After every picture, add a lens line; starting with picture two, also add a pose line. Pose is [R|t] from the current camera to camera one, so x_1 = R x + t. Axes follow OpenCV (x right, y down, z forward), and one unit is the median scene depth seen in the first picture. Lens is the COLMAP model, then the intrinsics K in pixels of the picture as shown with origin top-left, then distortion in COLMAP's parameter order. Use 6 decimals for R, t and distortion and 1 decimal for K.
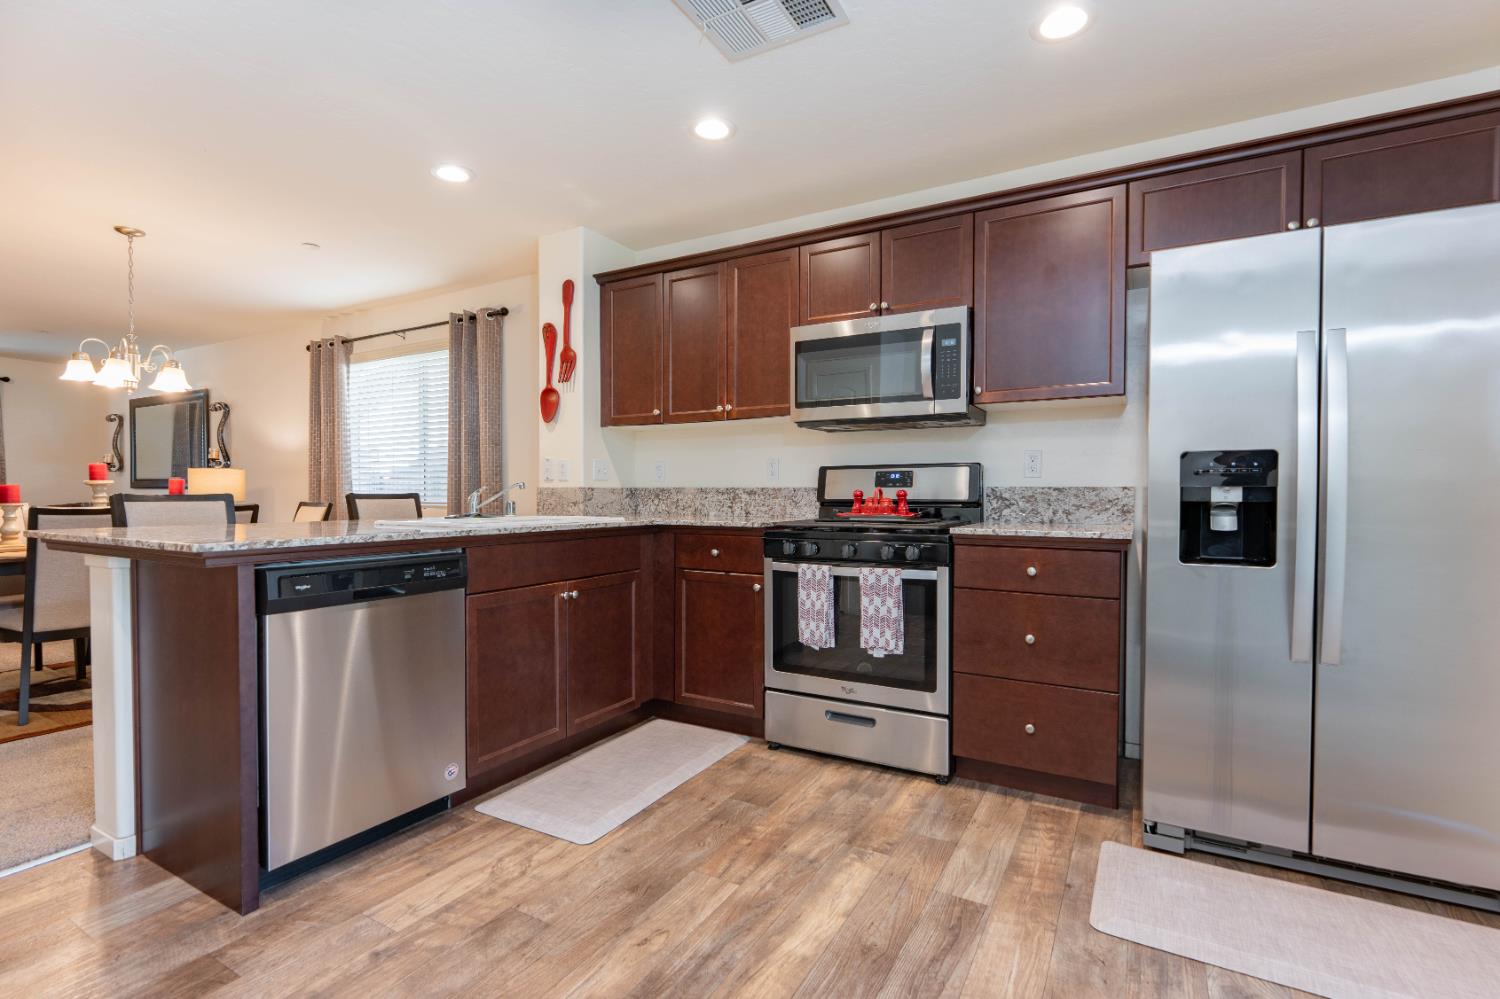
lens RADIAL K [[693.3, 0, 750.0], [0, 693.3, 499.5], [0, 0, 1]] dist [0.001625, 0.000008]
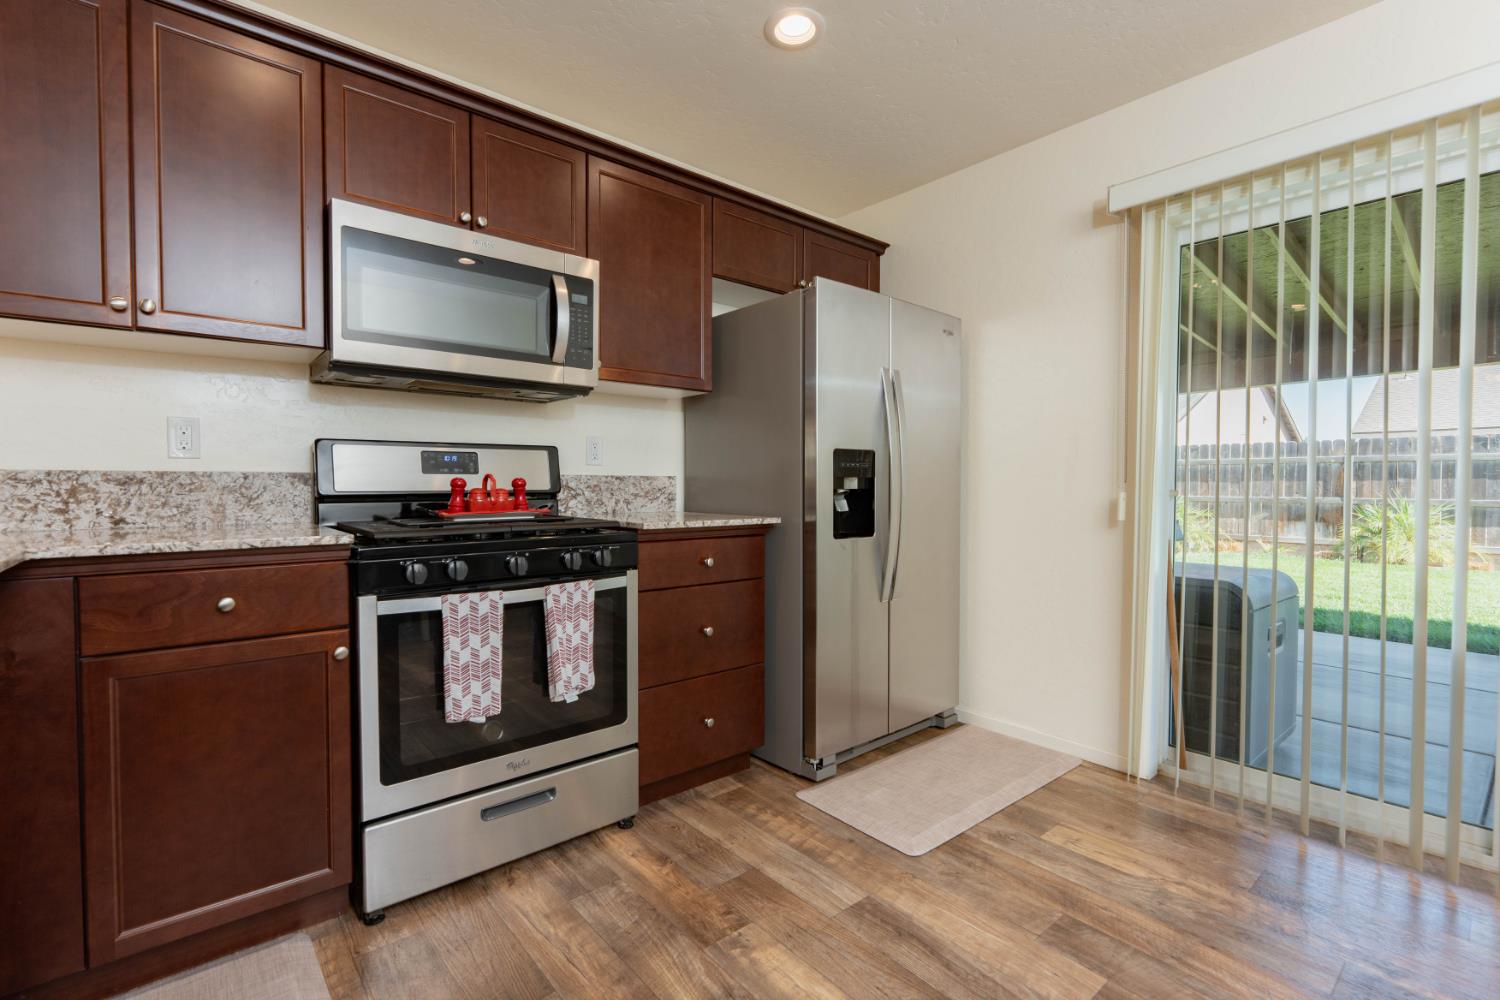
lens RADIAL K [[670.2, 0, 748.6], [0, 670.2, 496.7], [0, 0, 1]] dist [0.000741, 0.000075]
pose [[0.348752, -0.020683, 0.936987, -0.402121], [0.008342, 0.999785, 0.018965, -0.005402], [-0.937178, 0.001202, 0.348850, 0.544281]]
